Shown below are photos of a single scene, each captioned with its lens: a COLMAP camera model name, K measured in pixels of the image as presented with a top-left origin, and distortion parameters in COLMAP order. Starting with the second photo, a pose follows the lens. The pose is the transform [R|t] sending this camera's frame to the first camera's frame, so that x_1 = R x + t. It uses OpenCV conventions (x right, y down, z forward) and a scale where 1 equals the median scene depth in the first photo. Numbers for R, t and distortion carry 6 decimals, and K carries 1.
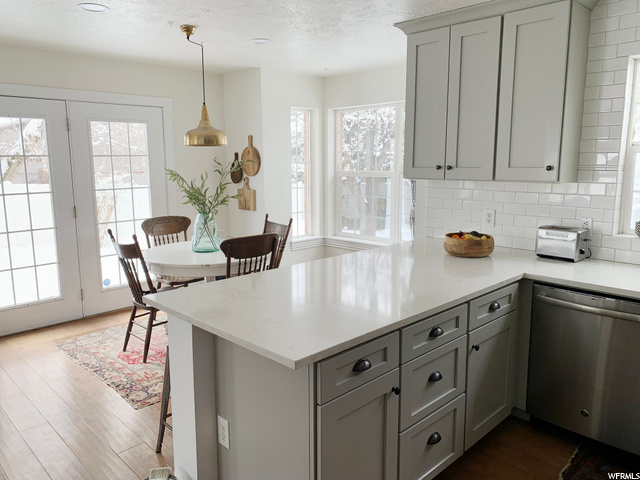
lens RADIAL K [[489.8, 0, 315.3], [0, 489.8, 235.9], [0, 0, 1]] dist [0.023121, -0.018593]
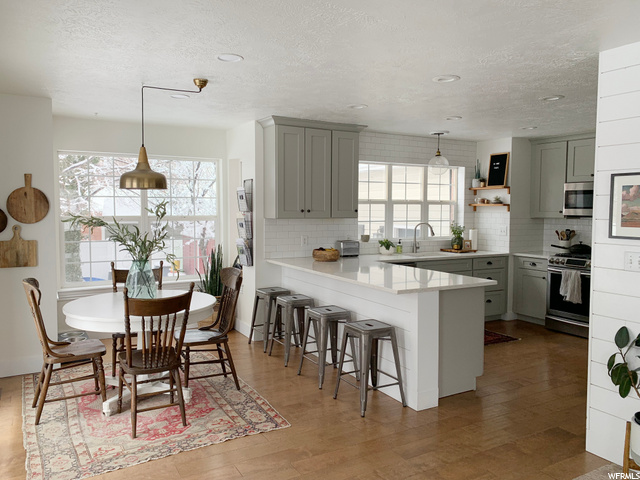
lens RADIAL K [[489.8, 0, 315.3], [0, 489.8, 235.9], [0, 0, 1]] dist [0.023121, -0.018593]
pose [[0.256451, -0.049713, 0.965278, -1.502003], [0.142571, 0.989698, 0.013093, -0.085701], [-0.955985, 0.134262, 0.260897, 0.645950]]
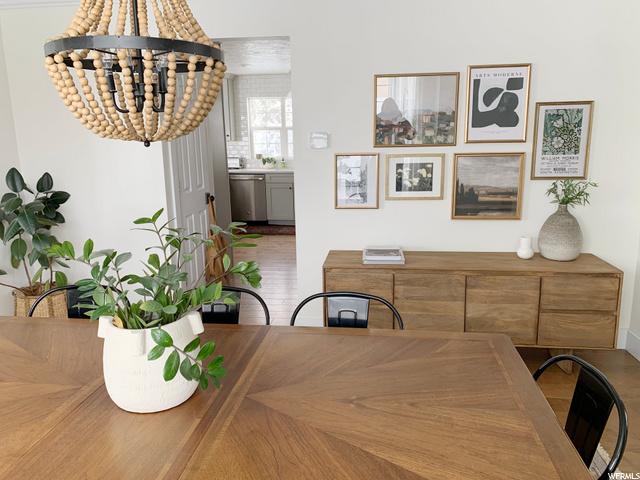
lens RADIAL K [[489.8, 0, 315.3], [0, 489.8, 235.9], [0, 0, 1]] dist [0.023121, -0.018593]
pose [[0.789875, -0.136443, 0.597897, -0.903942], [0.110052, 0.990646, 0.080681, 0.262207], [-0.603313, 0.002072, 0.797502, -1.578135]]
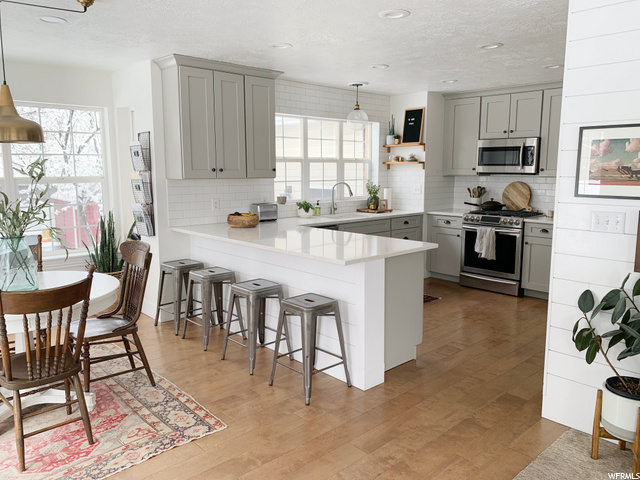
lens RADIAL K [[489.8, 0, 315.3], [0, 489.8, 235.9], [0, 0, 1]] dist [0.023121, -0.018593]
pose [[0.027870, -0.135182, 0.990429, -1.325017], [0.154522, 0.979487, 0.129341, -0.107837], [-0.987596, 0.149438, 0.048187, 0.793211]]
